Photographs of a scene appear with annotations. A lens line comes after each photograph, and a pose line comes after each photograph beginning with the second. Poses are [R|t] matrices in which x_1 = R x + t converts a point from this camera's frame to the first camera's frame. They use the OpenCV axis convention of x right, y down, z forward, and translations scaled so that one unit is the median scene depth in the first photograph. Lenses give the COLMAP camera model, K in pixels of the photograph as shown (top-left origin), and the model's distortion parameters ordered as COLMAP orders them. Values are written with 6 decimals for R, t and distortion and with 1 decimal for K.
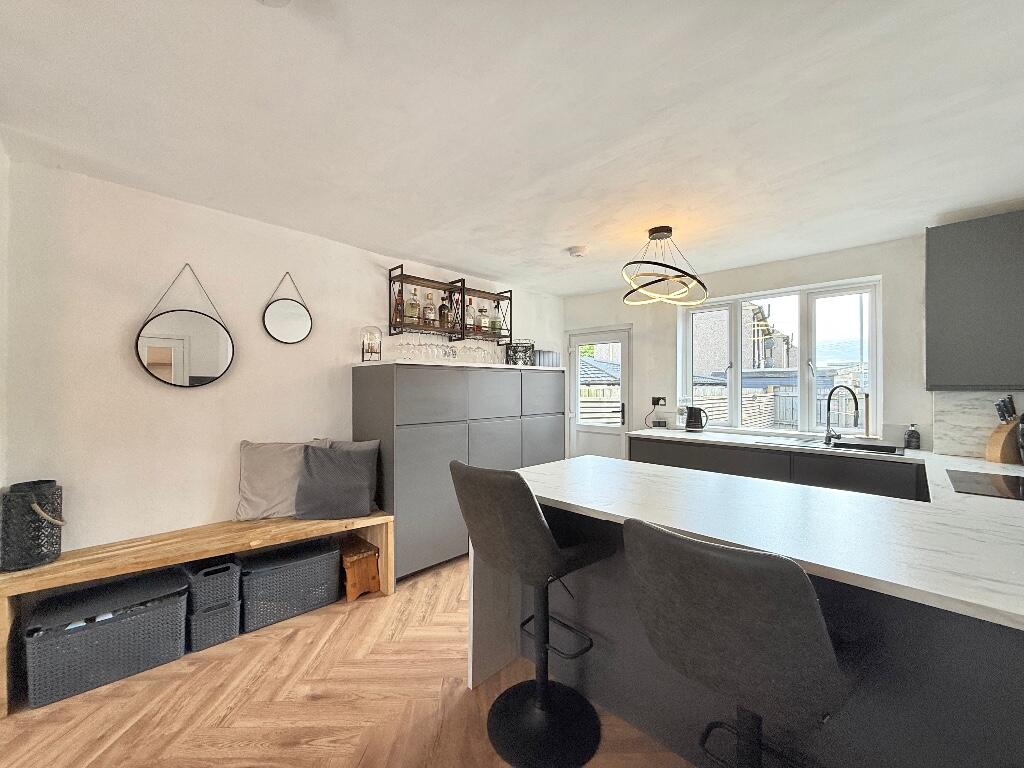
lens RADIAL K [[410.8, 0, 508.4], [0, 410.8, 384.3], [0, 0, 1]] dist [0.000402, 0.000389]
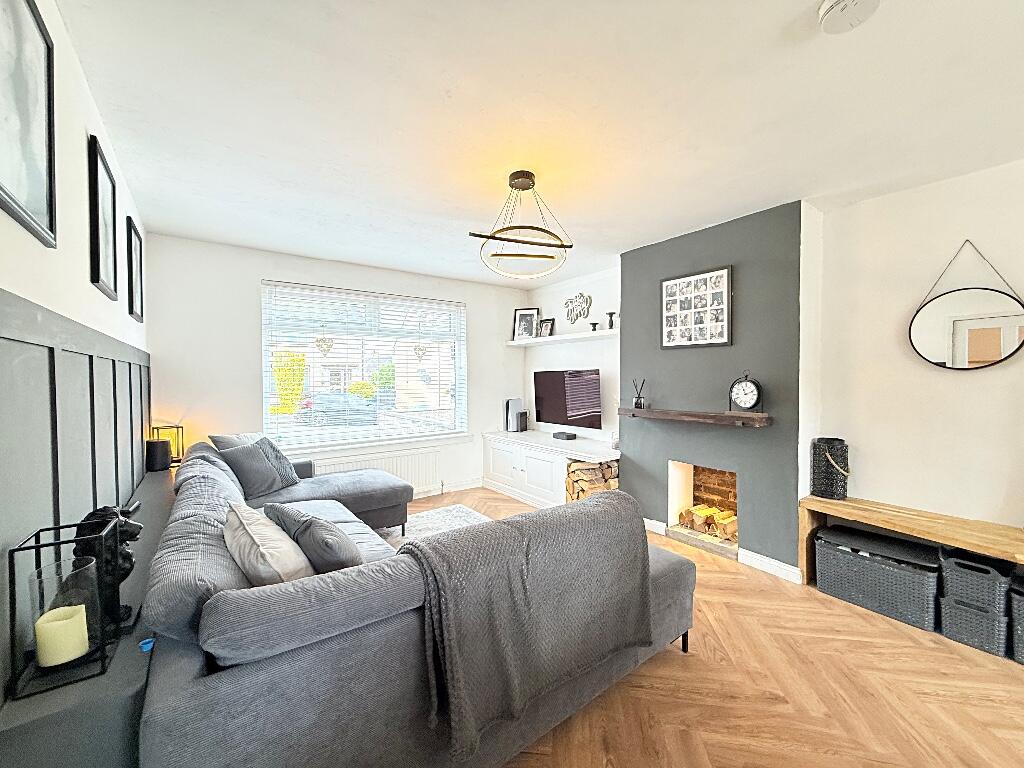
lens RADIAL K [[410.8, 0, 509.1], [0, 410.8, 382.7], [0, 0, 1]] dist [0.000402, 0.000389]
pose [[-0.154343, 0.015962, -0.987888, 0.400429], [0.010113, 0.999843, 0.014575, 0.014283], [0.987966, -0.007741, -0.154480, 0.126105]]
